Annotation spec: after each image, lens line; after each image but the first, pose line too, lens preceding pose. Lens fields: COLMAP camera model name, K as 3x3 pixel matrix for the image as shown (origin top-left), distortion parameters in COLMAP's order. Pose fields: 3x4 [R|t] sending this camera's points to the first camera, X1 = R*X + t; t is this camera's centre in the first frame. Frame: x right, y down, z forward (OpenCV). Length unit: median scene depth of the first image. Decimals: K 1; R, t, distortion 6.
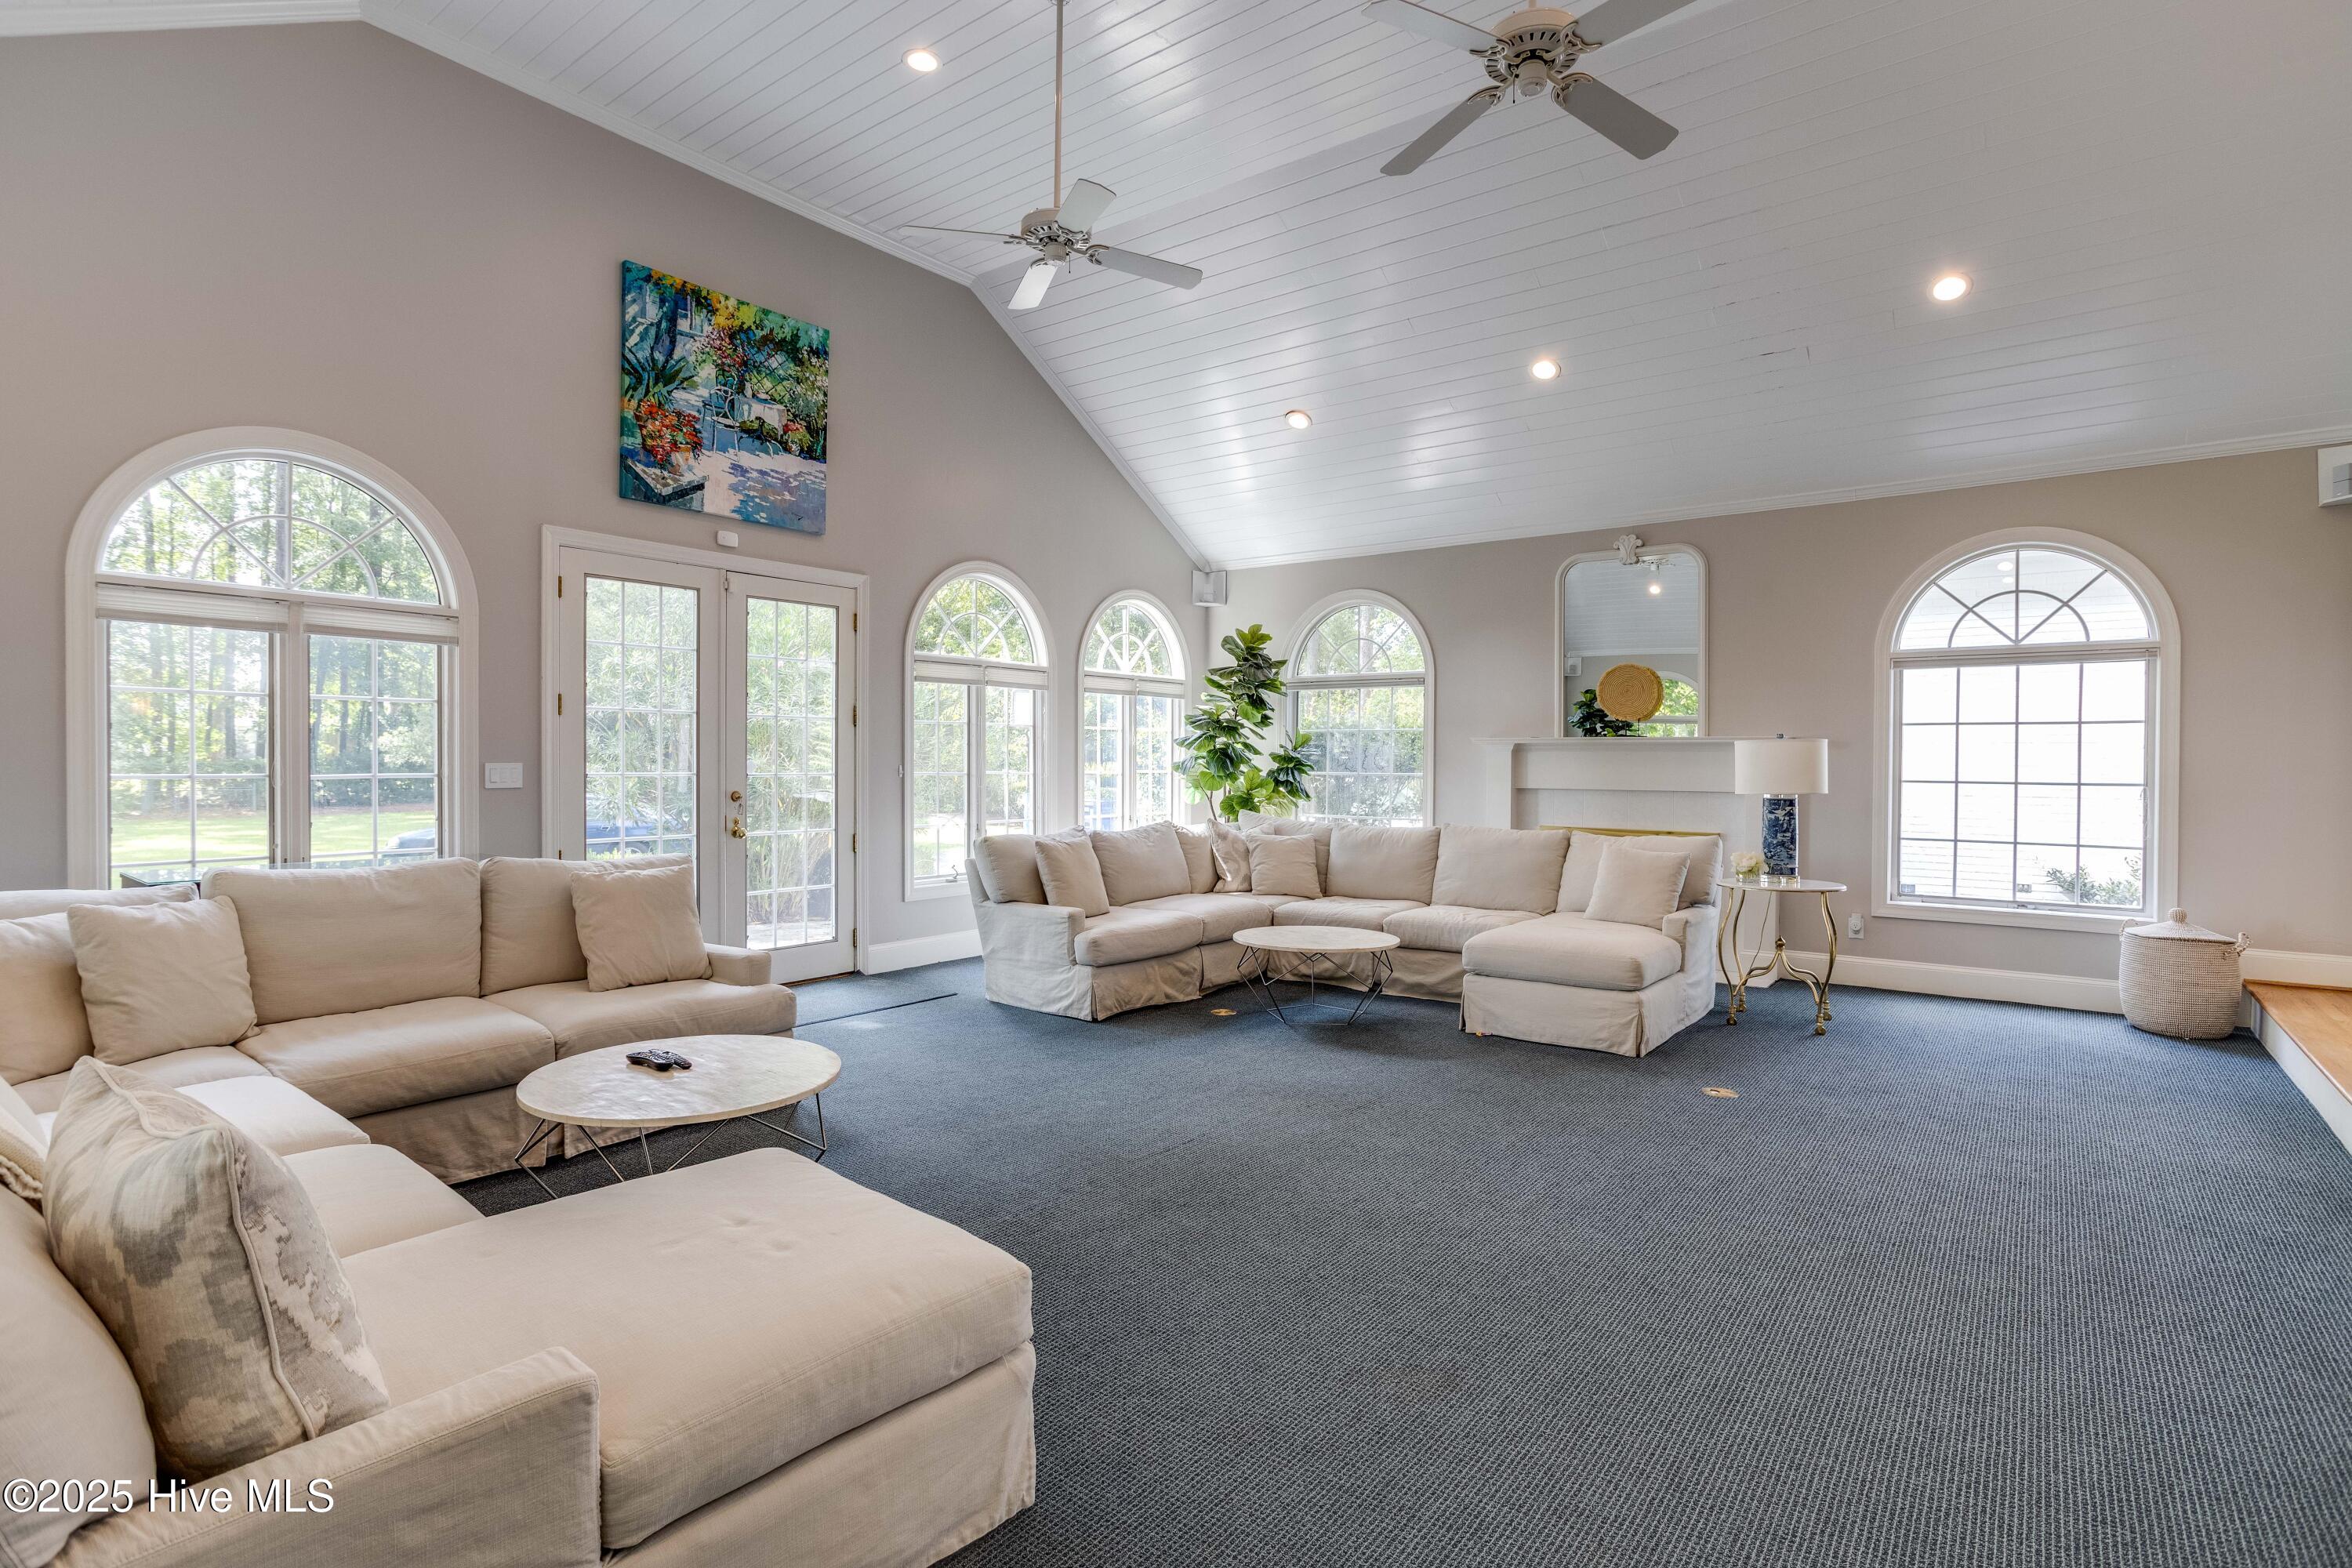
lens RADIAL K [[1149.4, 0, 1190.1], [0, 1149.4, 762.3], [0, 0, 1]] dist [-0.010351, 0.000186]
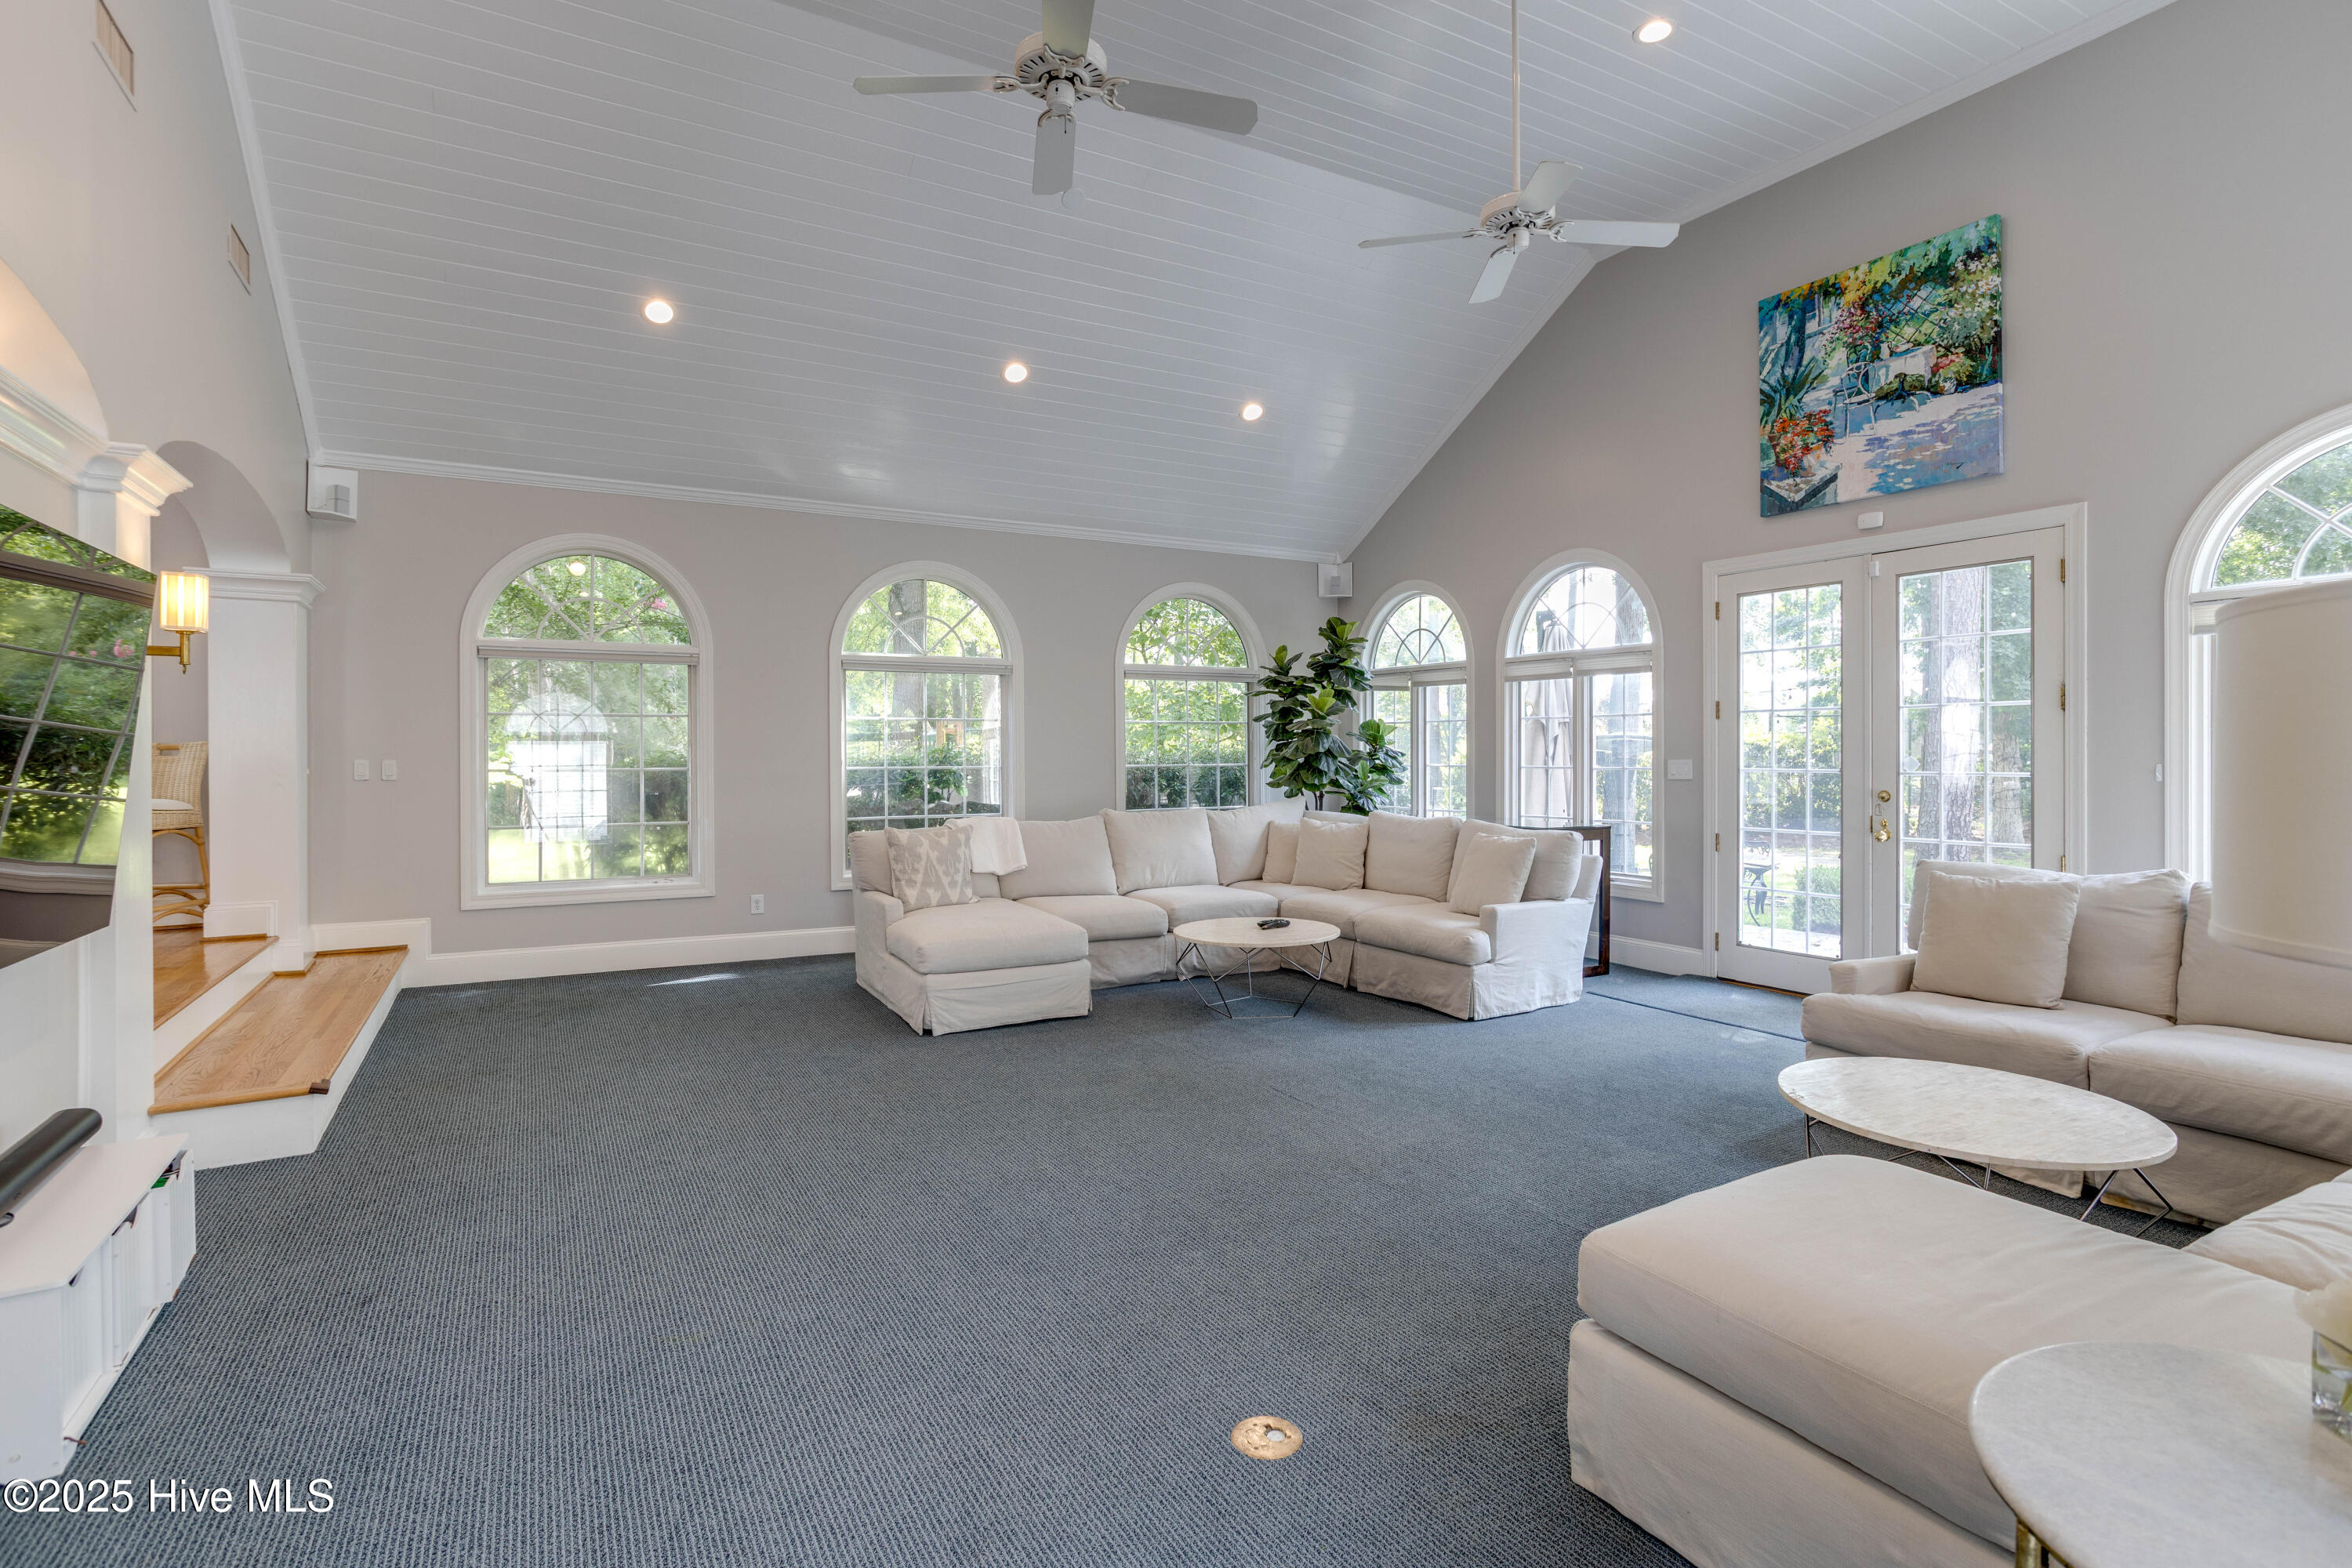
lens RADIAL K [[1149.4, 0, 1181.6], [0, 1149.4, 771.2], [0, 0, 1]] dist [-0.010351, 0.000186]
pose [[-0.396799, 0.003993, -0.917897, 0.701331], [-0.011820, 0.999885, 0.009459, 0.007619], [0.917829, 0.014602, -0.396706, 0.888937]]
